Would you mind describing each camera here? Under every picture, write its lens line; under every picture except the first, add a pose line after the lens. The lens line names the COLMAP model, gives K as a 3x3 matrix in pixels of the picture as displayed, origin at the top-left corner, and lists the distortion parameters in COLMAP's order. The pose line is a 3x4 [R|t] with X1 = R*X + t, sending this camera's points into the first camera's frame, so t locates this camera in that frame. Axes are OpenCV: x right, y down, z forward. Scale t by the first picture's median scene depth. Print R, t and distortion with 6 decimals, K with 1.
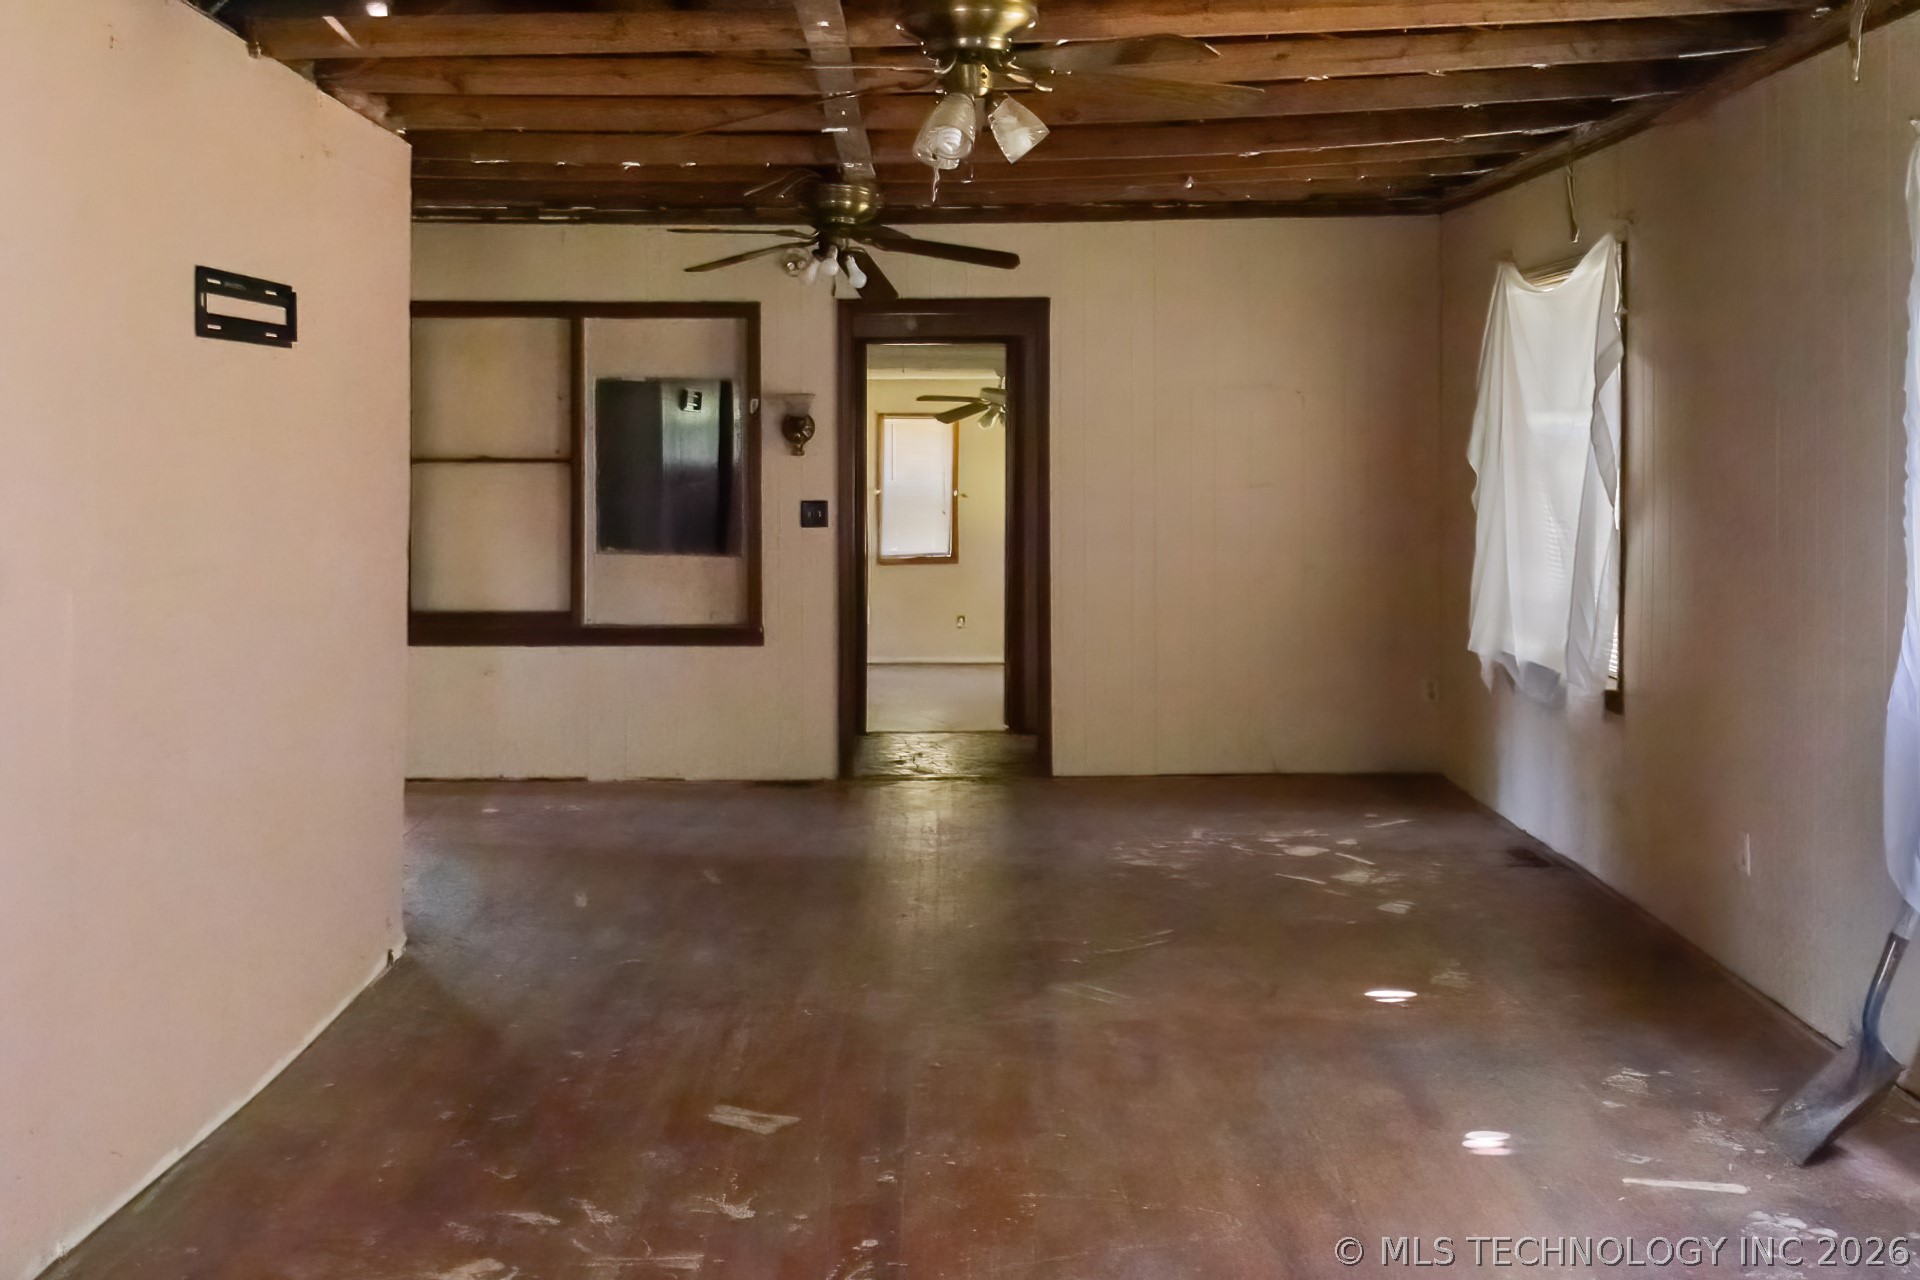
lens RADIAL K [[2162.7, 0, 960.8], [0, 2162.7, 514.6], [0, 0, 1]] dist [0.082500, -0.051755]
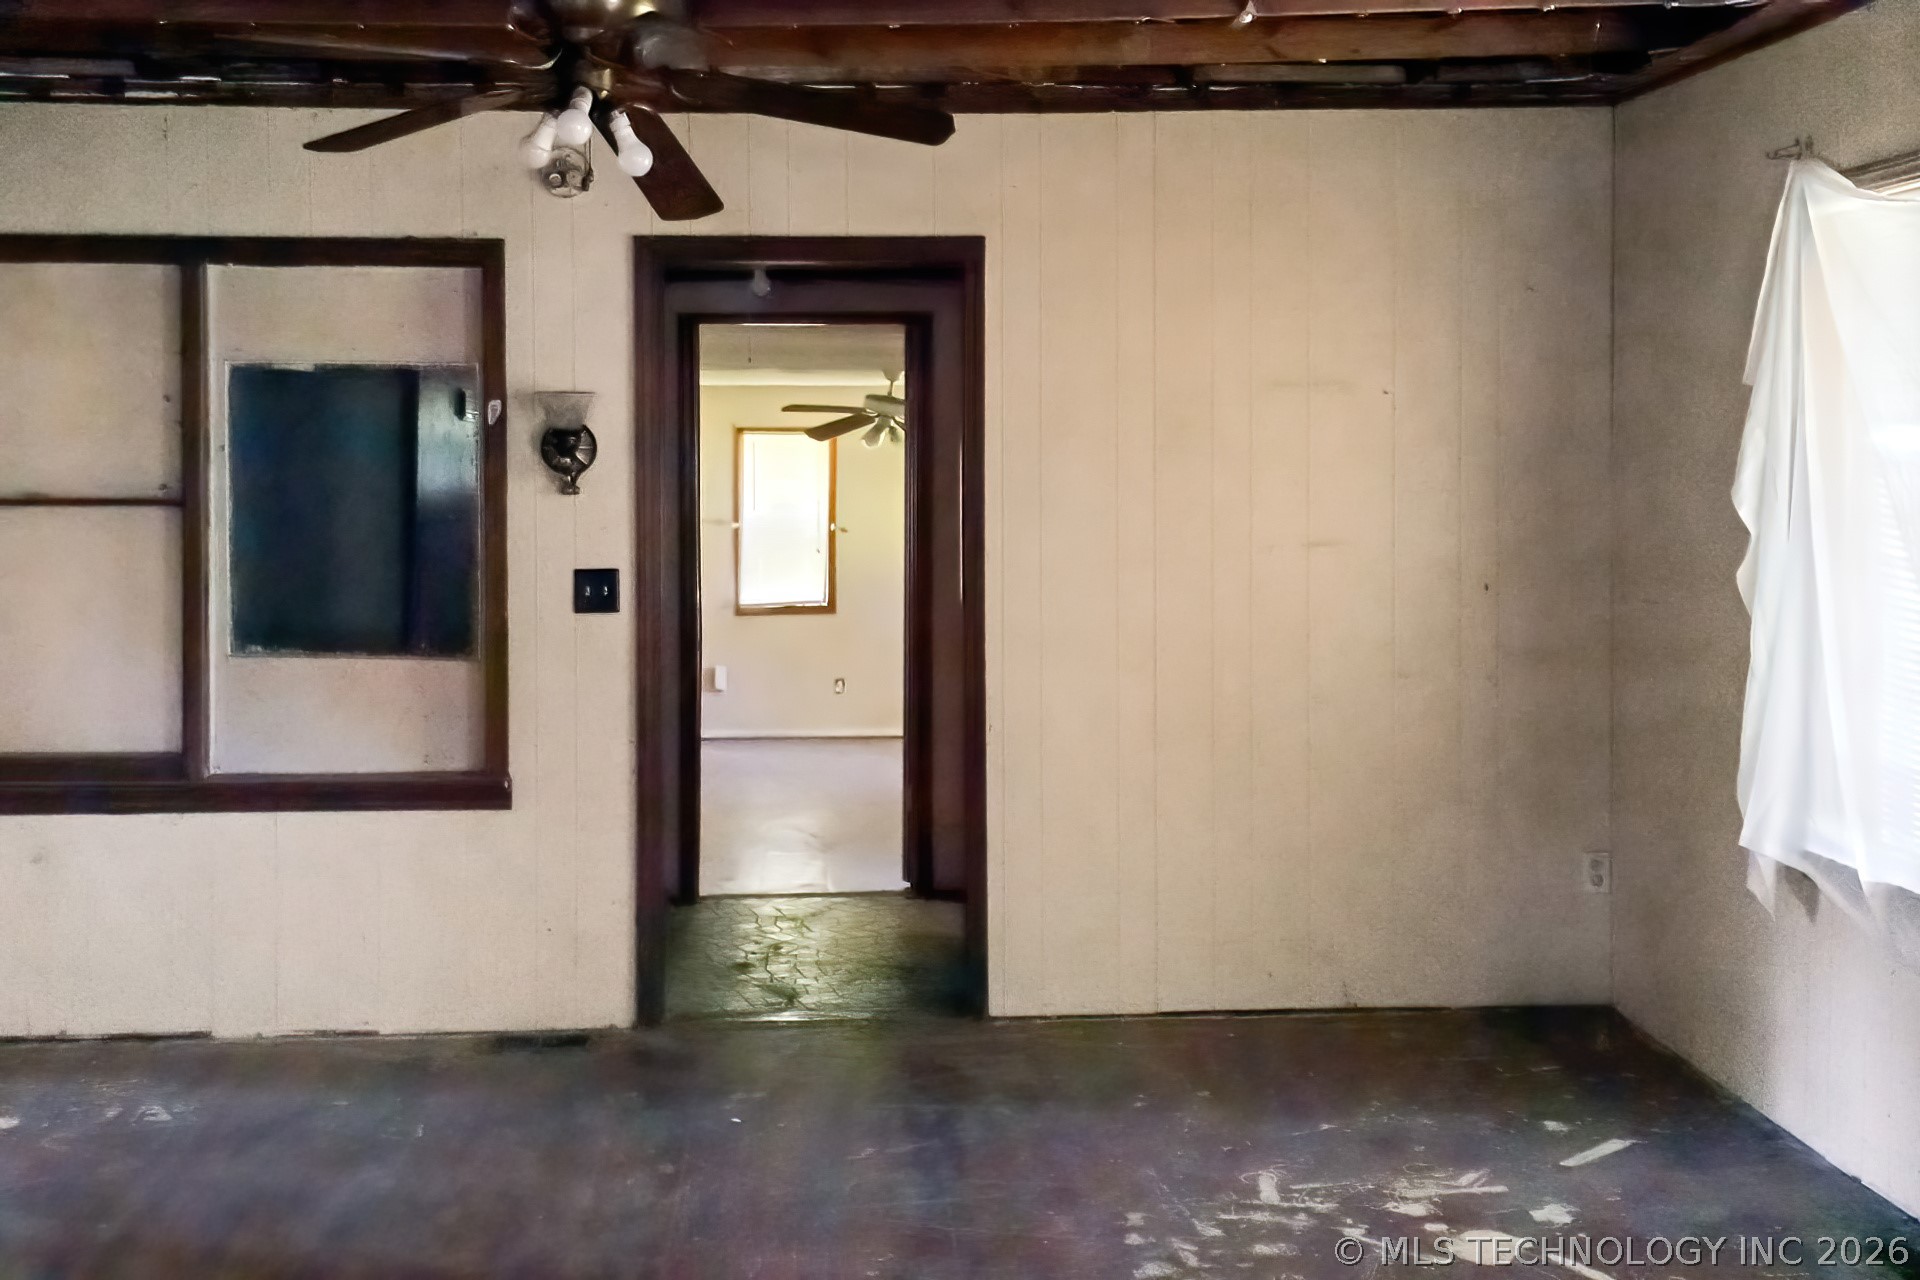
lens RADIAL K [[2162.7, 0, 960.8], [0, 2162.7, 514.6], [0, 0, 1]] dist [0.082500, -0.051755]
pose [[0.998436, -0.000279, 0.055911, 0.000079], [0.000702, 0.999971, -0.007534, -0.017064], [-0.055907, 0.007561, 0.998407, 0.389004]]
